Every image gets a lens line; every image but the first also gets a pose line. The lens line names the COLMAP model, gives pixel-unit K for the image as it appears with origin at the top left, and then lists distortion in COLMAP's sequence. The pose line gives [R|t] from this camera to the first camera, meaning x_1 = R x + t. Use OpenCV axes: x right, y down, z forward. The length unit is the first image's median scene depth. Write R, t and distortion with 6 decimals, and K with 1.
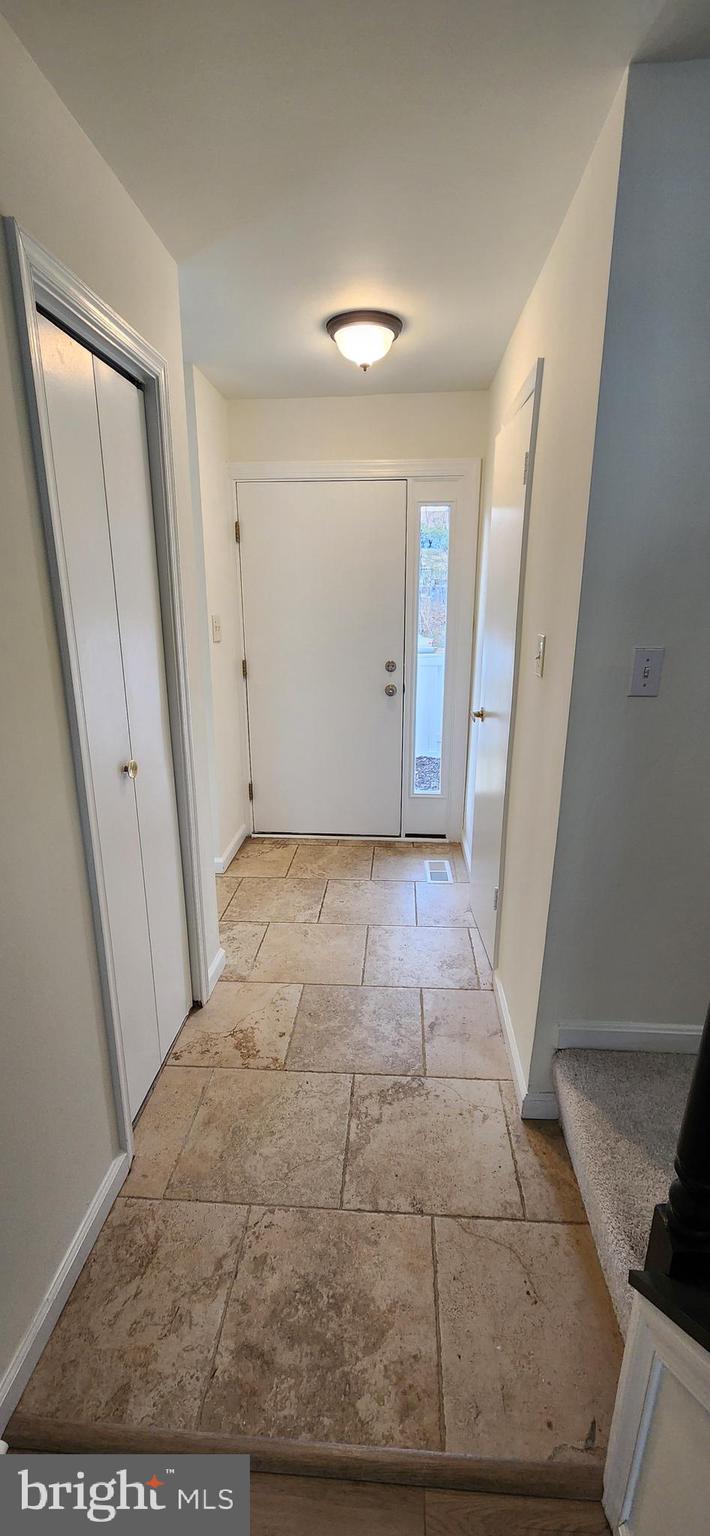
lens RADIAL K [[618.8, 0, 350.4], [0, 618.8, 769.3], [0, 0, 1]] dist [0.002526, -0.000168]
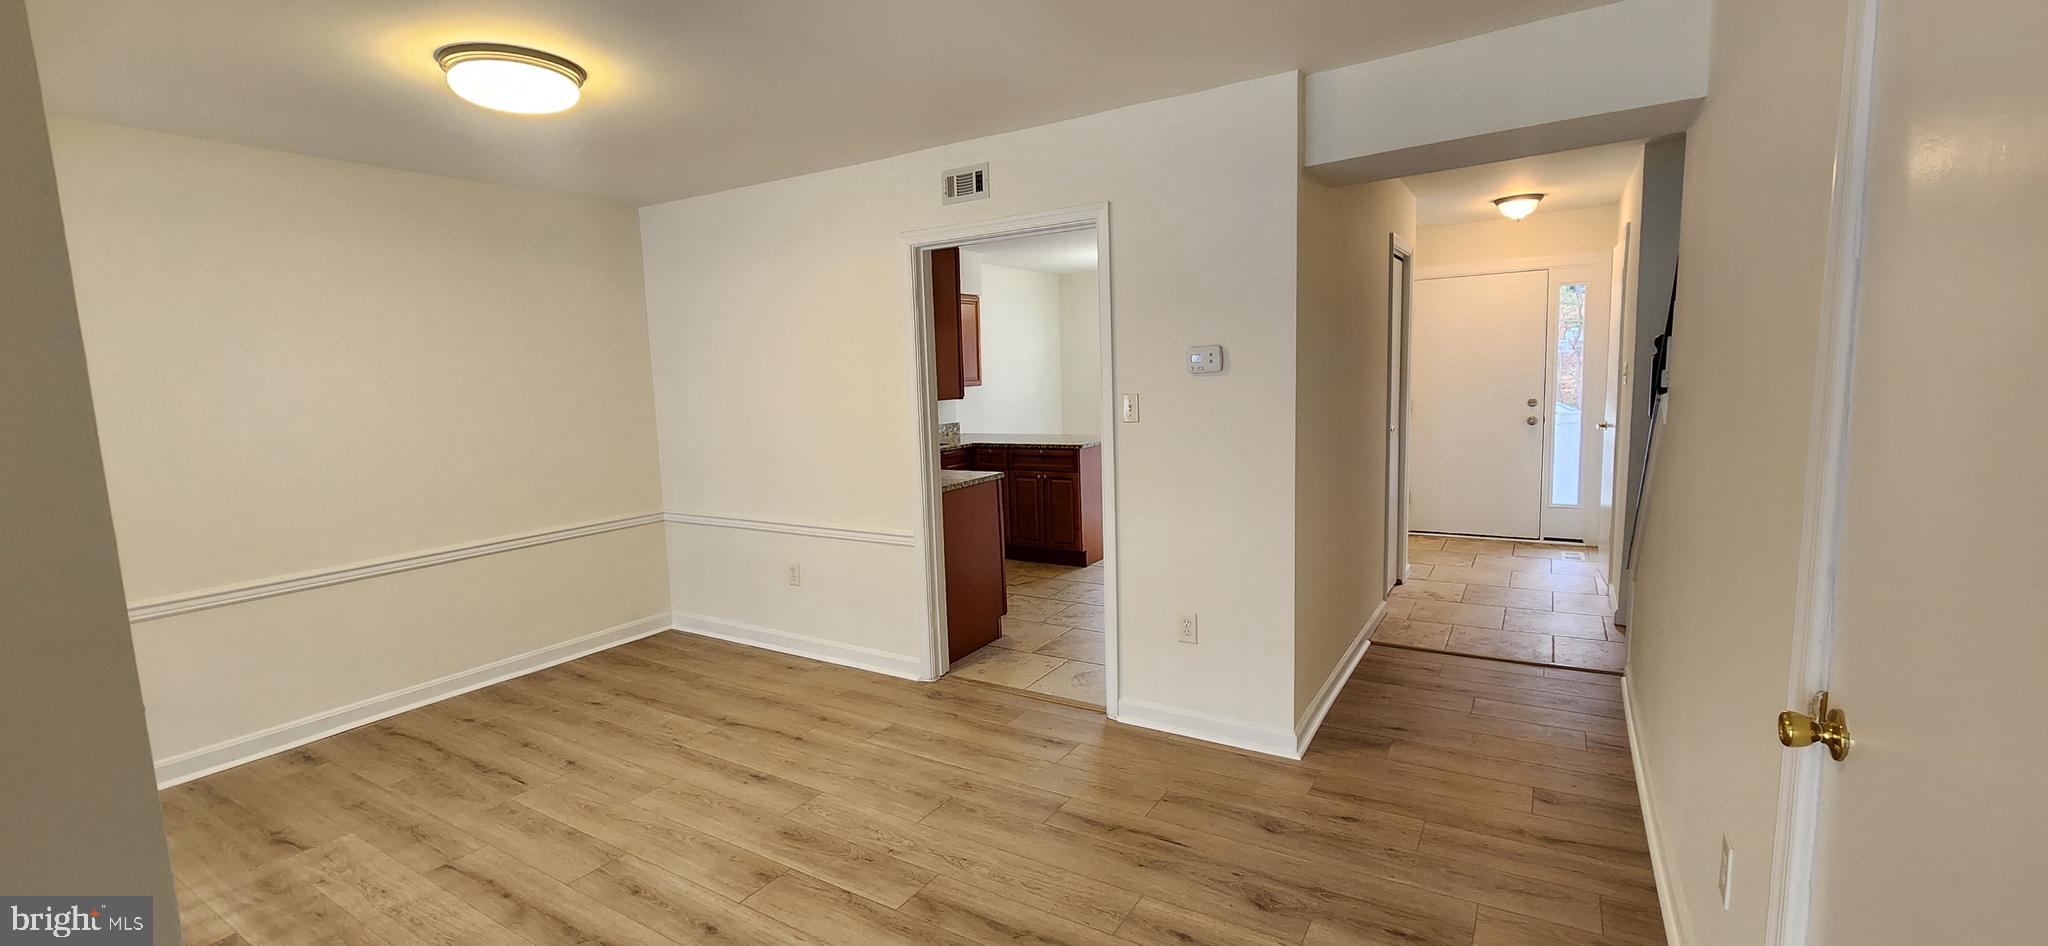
lens RADIAL K [[825.0, 0, 1027.6], [0, 825.0, 463.8], [0, 0, 1]] dist [0.002526, -0.000168]
pose [[0.886667, 0.024534, -0.461757, -0.072444], [-0.099739, 0.985233, -0.139171, 0.314078], [0.451523, 0.169453, 0.876021, -1.003217]]
